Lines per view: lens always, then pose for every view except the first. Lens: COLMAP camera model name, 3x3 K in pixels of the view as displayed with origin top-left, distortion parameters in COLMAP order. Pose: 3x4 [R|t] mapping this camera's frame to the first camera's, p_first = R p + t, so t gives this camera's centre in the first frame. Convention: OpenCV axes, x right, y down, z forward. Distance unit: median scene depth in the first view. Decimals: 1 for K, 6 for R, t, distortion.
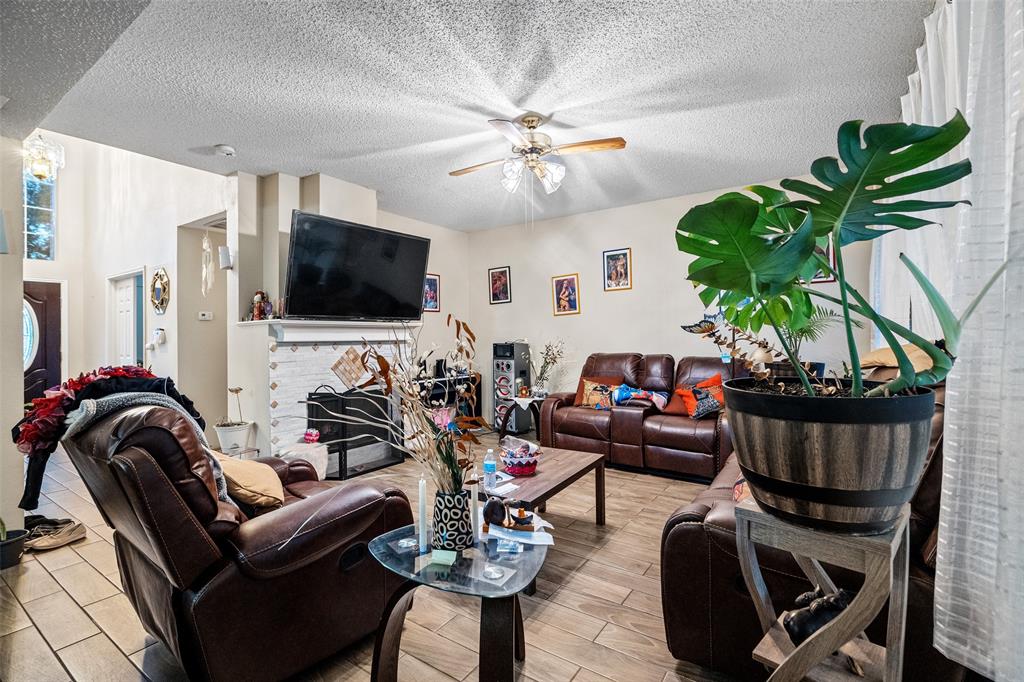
lens RADIAL K [[464.5, 0, 508.1], [0, 464.5, 338.0], [0, 0, 1]] dist [-0.001276, 0.000288]
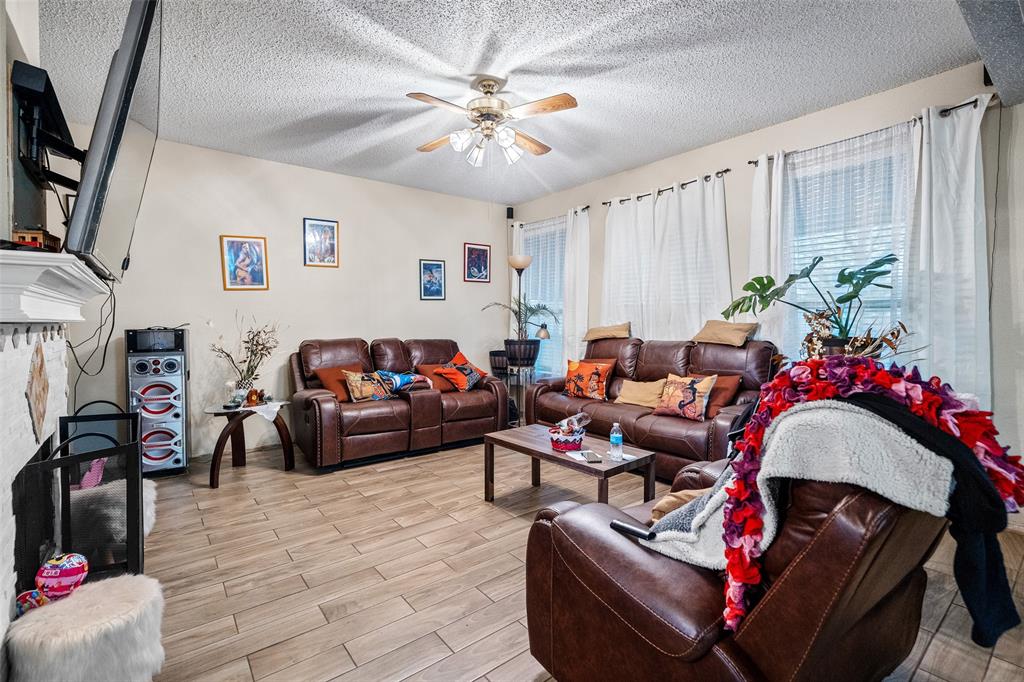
lens RADIAL K [[464.5, 0, 513.5], [0, 464.5, 336.0], [0, 0, 1]] dist [-0.001276, 0.000288]
pose [[0.303831, -0.021755, 0.952478, -0.487010], [-0.002671, 0.999716, 0.023686, 0.005157], [-0.952722, -0.009741, 0.303687, 0.393447]]
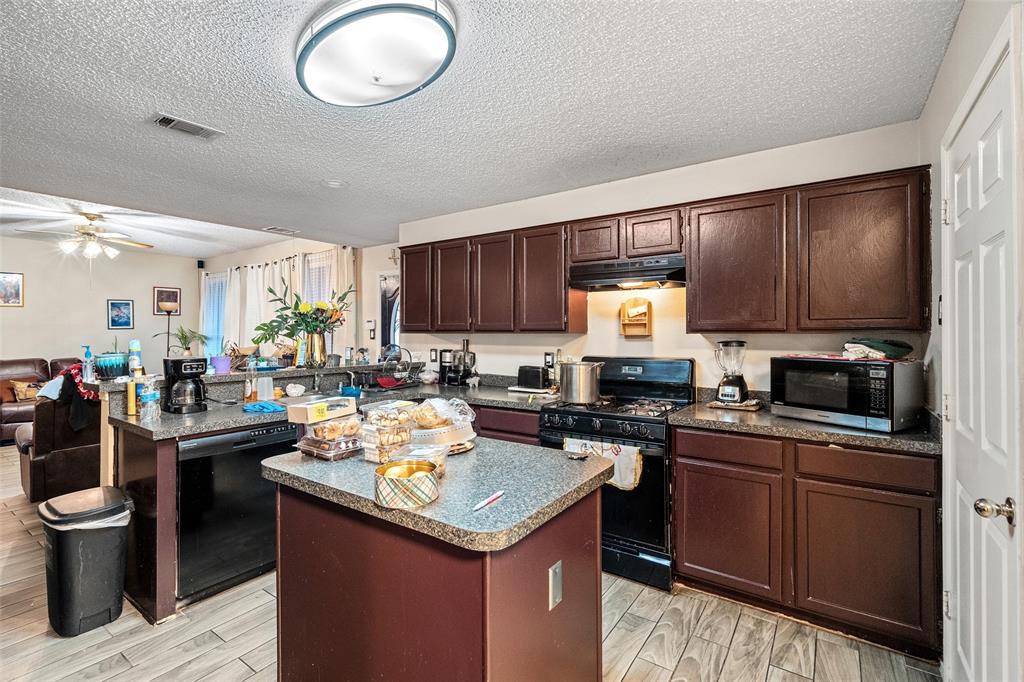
lens RADIAL K [[464.5, 0, 510.3], [0, 464.5, 335.4], [0, 0, 1]] dist [-0.001276, 0.000288]
pose [[0.023470, 0.009403, 0.999680, -0.925961], [0.003599, 0.999948, -0.009490, -0.013061], [-0.999718, 0.003821, 0.023435, -0.322069]]
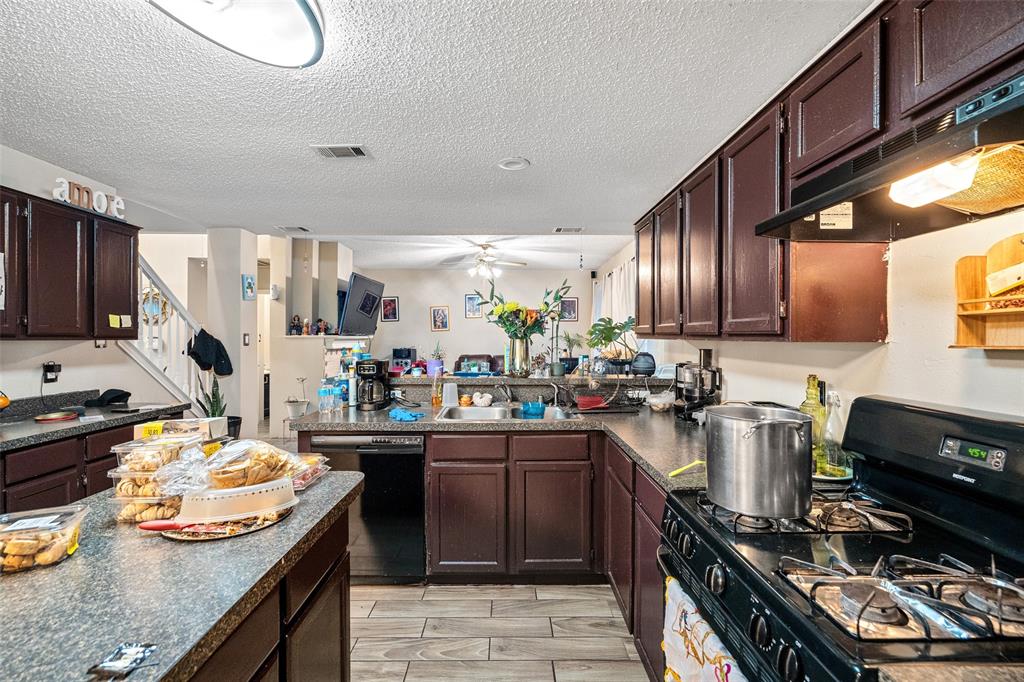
lens RADIAL K [[464.5, 0, 507.8], [0, 464.5, 341.4], [0, 0, 1]] dist [-0.001276, 0.000288]
pose [[0.826580, 0.008789, 0.562750, -0.630932], [-0.011241, 0.999936, 0.000894, -0.019132], [-0.562707, -0.007065, 0.826626, -0.499719]]
